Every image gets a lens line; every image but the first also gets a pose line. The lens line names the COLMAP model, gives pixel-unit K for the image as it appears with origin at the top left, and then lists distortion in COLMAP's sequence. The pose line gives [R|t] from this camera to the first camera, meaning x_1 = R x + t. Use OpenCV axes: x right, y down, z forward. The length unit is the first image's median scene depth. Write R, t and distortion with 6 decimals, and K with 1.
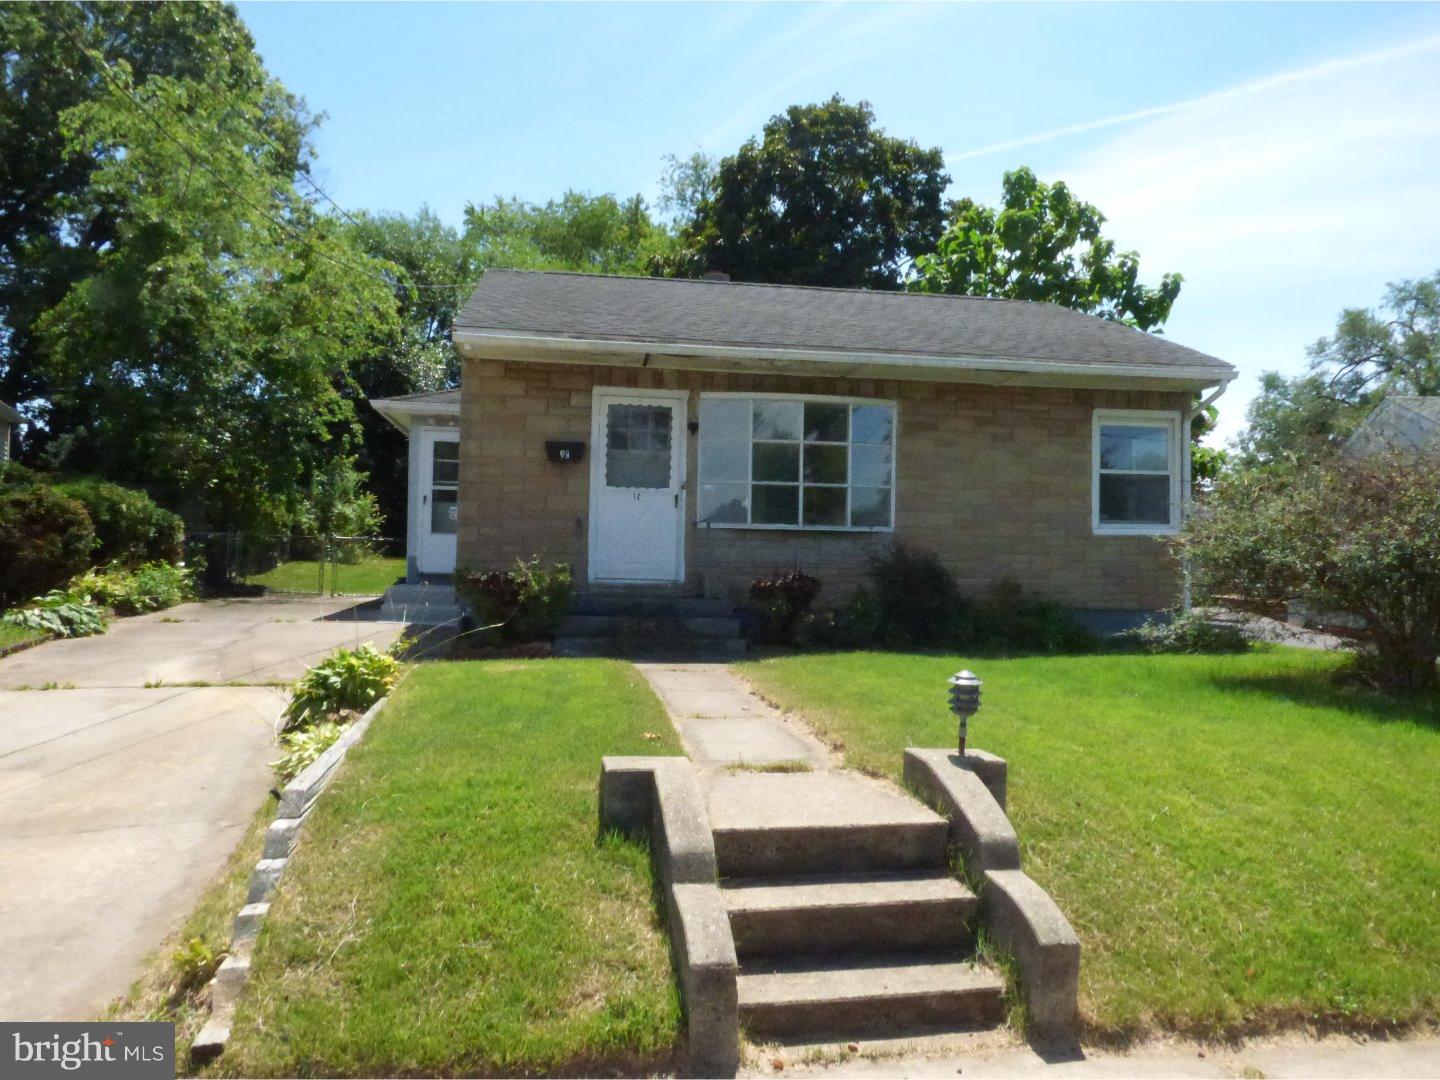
lens RADIAL K [[979.9, 0, 722.0], [0, 979.9, 536.9], [0, 0, 1]] dist [-0.021610, -0.009198]
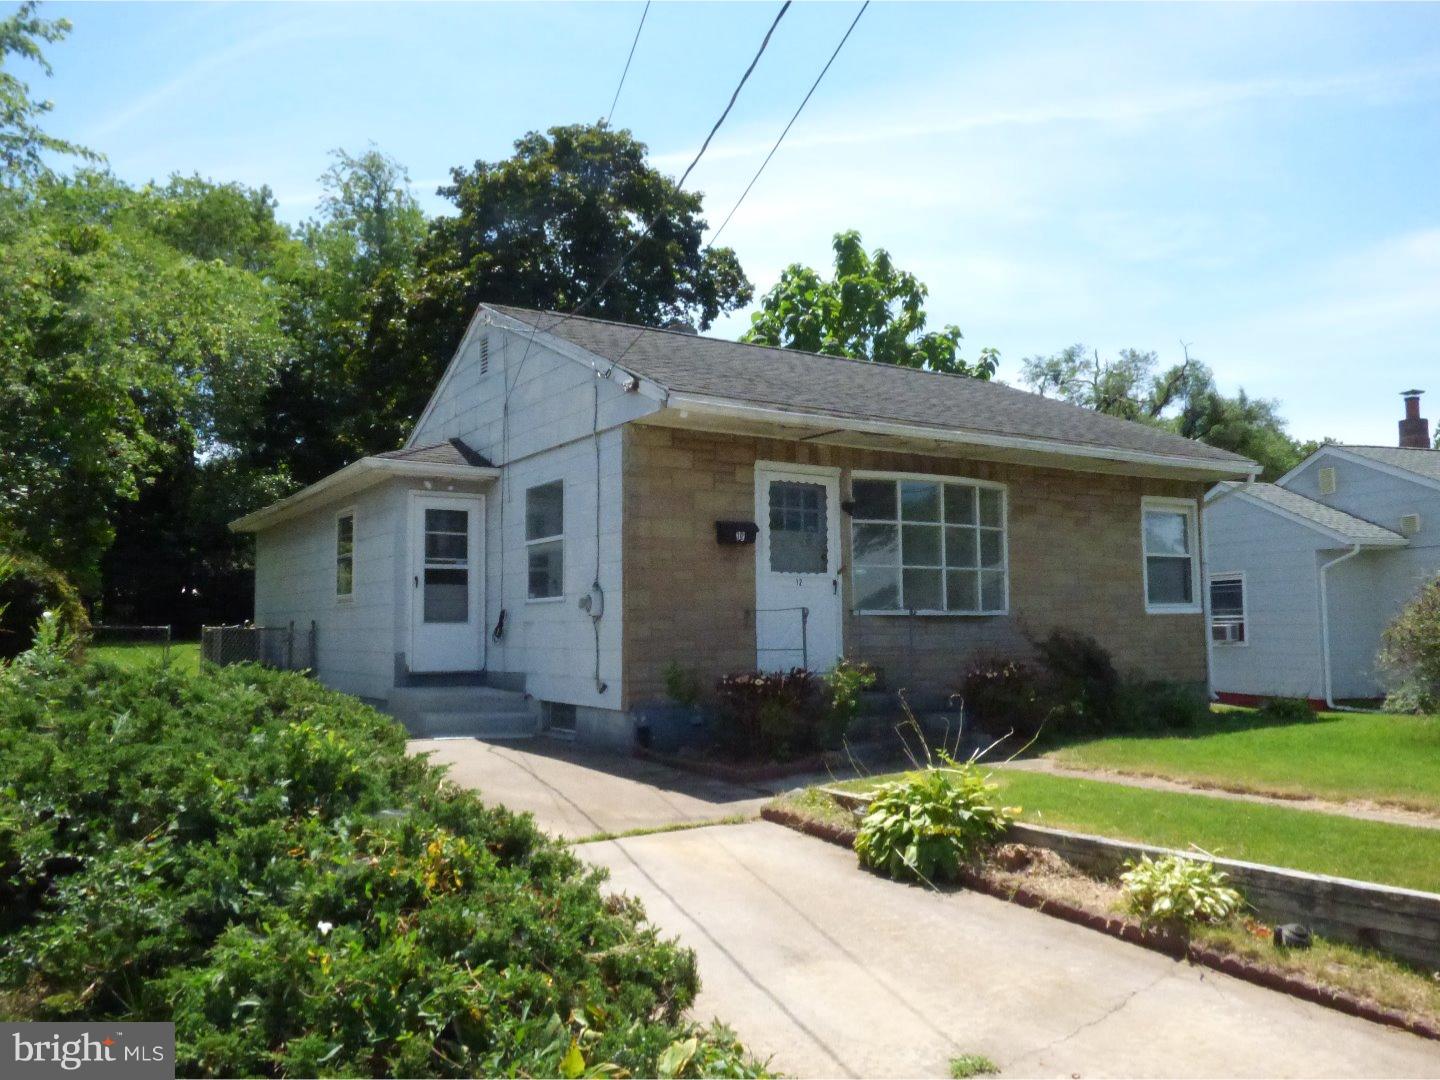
lens RADIAL K [[1111.1, 0, 717.9], [0, 1111.1, 538.7], [0, 0, 1]] dist [0.009739, 0.002012]
pose [[0.917483, 0.008302, 0.397689, -0.537992], [0.012670, 0.998665, -0.050077, -0.029280], [-0.397574, 0.050984, 0.916152, 0.075948]]
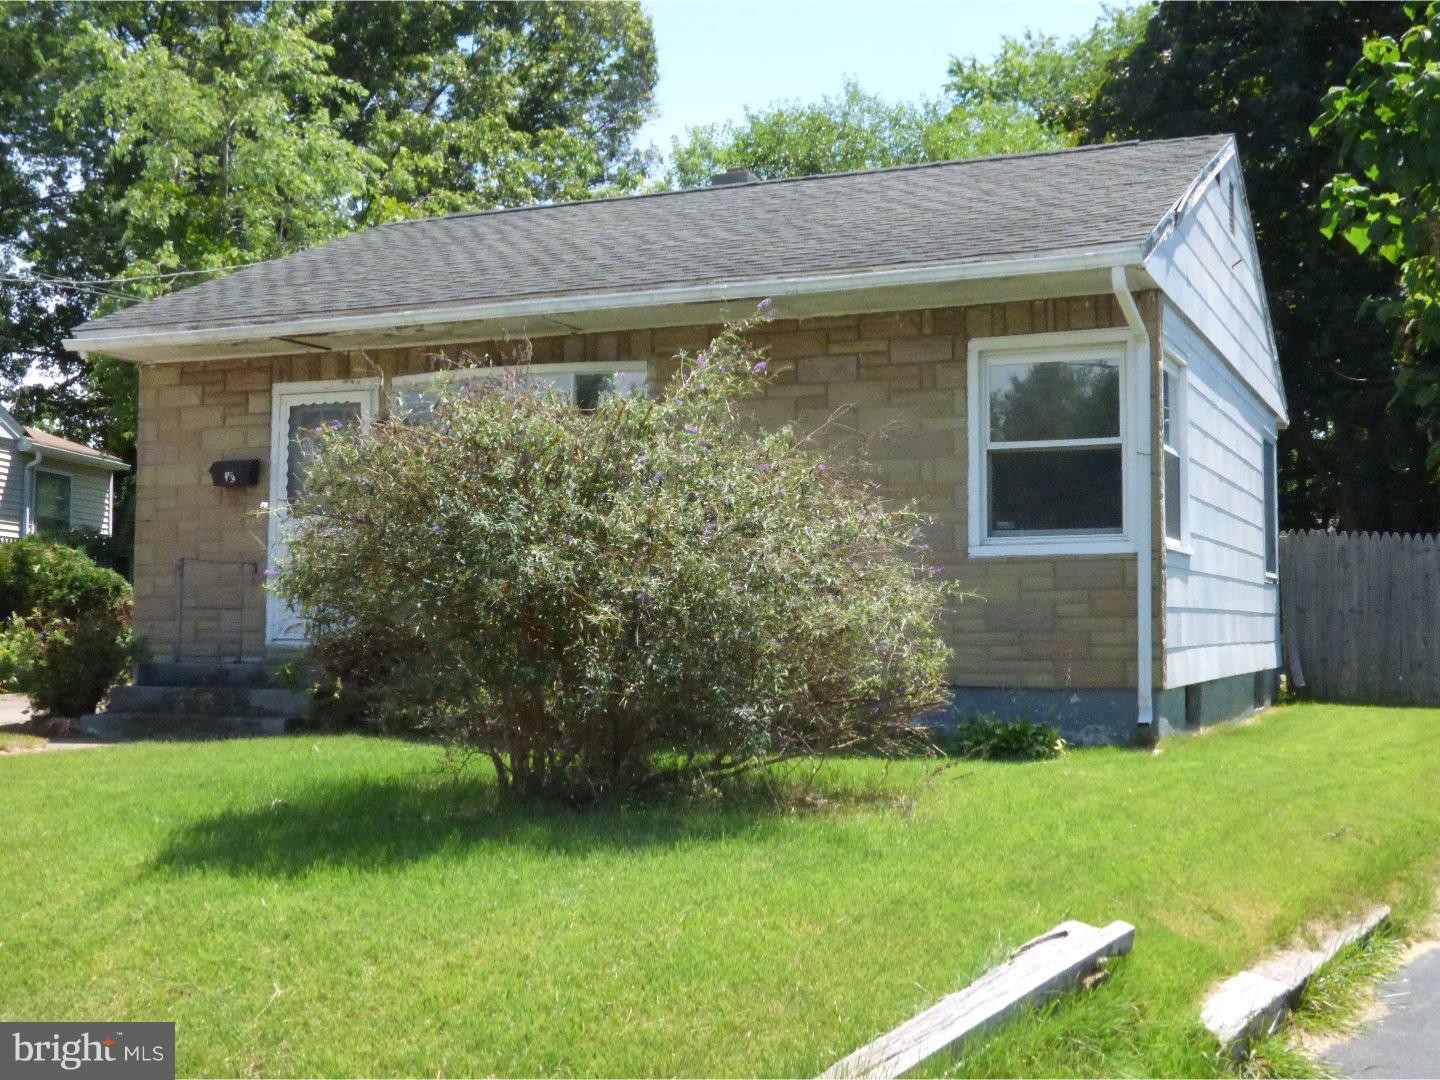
lens RADIAL K [[1757.3, 0, 718.7], [0, 1757.3, 538.9], [0, 0, 1]] dist [-0.015561, 0.000000]
pose [[0.841805, -0.043037, -0.538063, 0.828422], [0.019674, 0.998600, -0.049093, 0.035717], [0.539423, 0.030741, 0.841474, 0.050959]]
